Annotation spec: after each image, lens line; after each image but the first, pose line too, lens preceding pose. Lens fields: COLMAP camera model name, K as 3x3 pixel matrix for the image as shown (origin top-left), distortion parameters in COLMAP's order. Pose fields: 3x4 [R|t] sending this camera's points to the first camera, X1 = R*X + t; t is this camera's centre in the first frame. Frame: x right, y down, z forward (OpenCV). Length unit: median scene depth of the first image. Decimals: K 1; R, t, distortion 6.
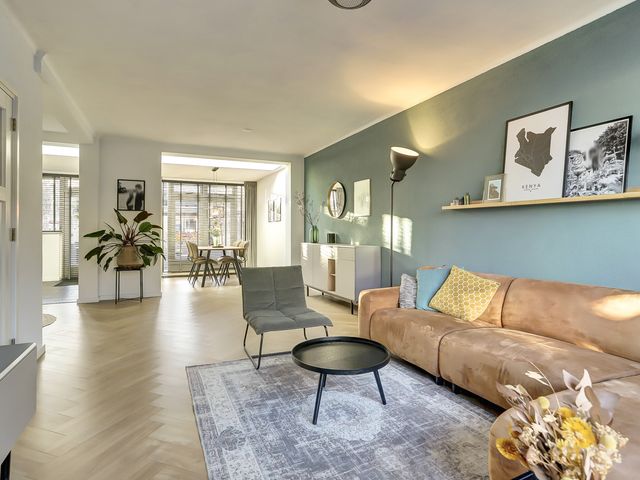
lens RADIAL K [[348.5, 0, 321.1], [0, 348.5, 230.4], [0, 0, 1]] dist [-0.059405, 0.036846]
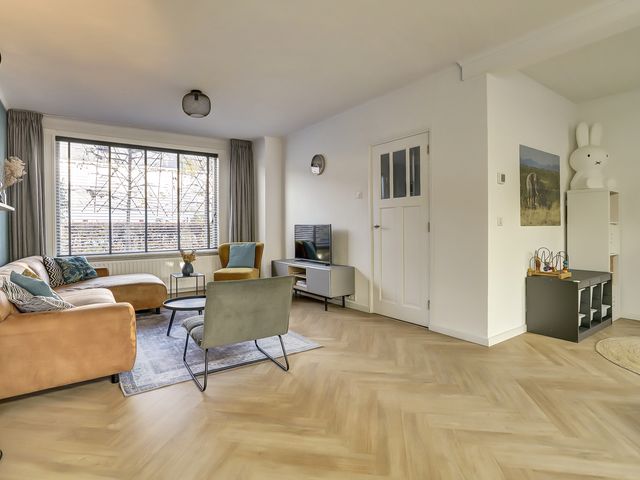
lens RADIAL K [[348.5, 0, 321.1], [0, 348.5, 230.4], [0, 0, 1]] dist [-0.059405, 0.036846]
pose [[-0.985338, 0.010943, -0.170262, -0.095958], [0.009918, 0.999927, 0.006870, 0.005848], [0.170325, 0.005081, -0.985375, 1.041672]]
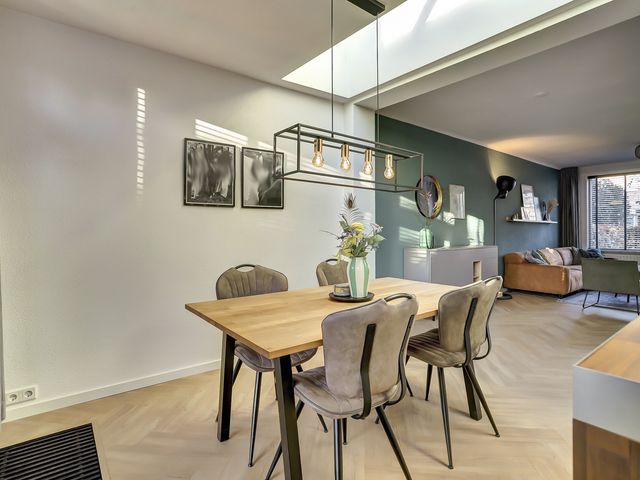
lens RADIAL K [[348.5, 0, 321.1], [0, 348.5, 230.4], [0, 0, 1]] dist [-0.059405, 0.036846]
pose [[-0.208082, 0.001062, 0.978111, -0.749255], [-0.001081, 0.999999, -0.001316, -0.003160], [-0.978111, -0.001331, -0.208080, 1.474374]]
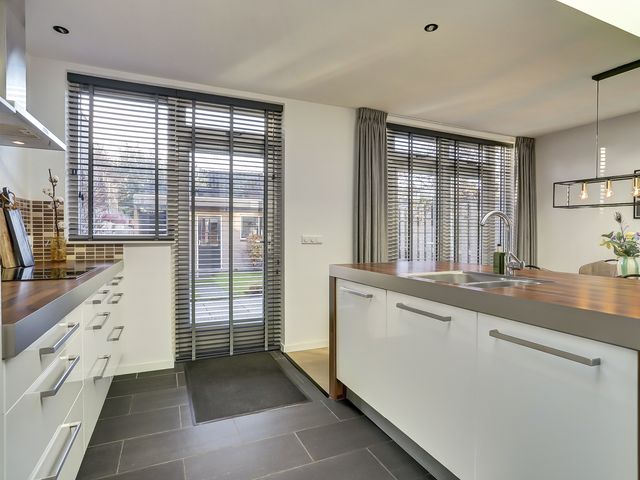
lens RADIAL K [[348.5, 0, 321.1], [0, 348.5, 230.4], [0, 0, 1]] dist [-0.059405, 0.036846]
pose [[0.999772, 0.005119, -0.020730, -0.836531], [-0.005255, 0.999965, -0.006499, -0.008627], [0.020696, 0.006606, 0.999764, 0.890172]]
